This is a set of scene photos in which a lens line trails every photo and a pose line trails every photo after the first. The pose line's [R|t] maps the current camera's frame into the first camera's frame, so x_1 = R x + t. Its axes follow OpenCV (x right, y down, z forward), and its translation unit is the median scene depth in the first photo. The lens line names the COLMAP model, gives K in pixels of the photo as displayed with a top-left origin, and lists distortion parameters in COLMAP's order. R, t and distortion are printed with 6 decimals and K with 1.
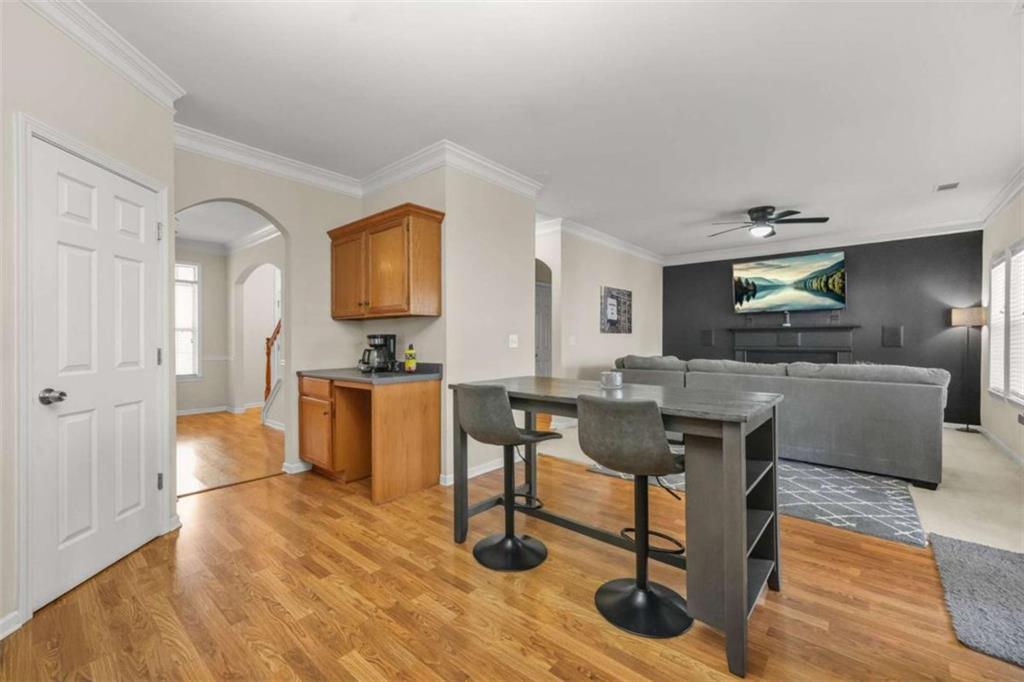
lens RADIAL K [[424.1, 0, 498.0], [0, 424.1, 342.7], [0, 0, 1]] dist [0.021782, 0.000302]
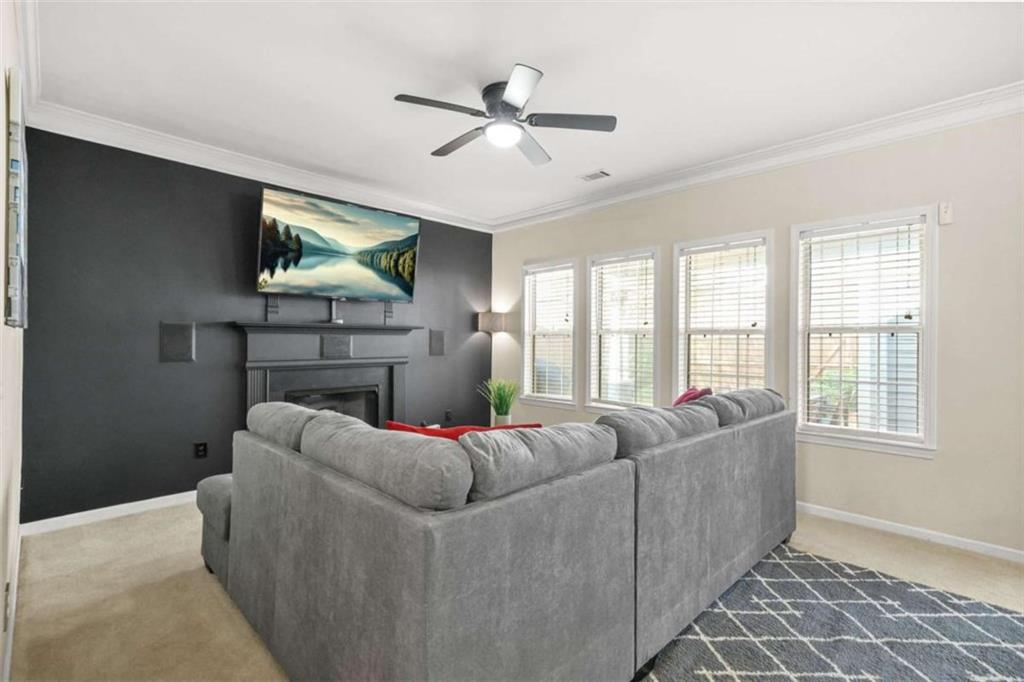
lens RADIAL K [[447.3, 0, 526.9], [0, 447.3, 341.7], [0, 0, 1]] dist [0.013663, 0.000034]
pose [[0.043071, 0.001157, 0.999071, 0.070360], [-0.004980, 0.999987, -0.000944, -0.014809], [-0.999060, -0.004935, 0.043076, 0.754082]]
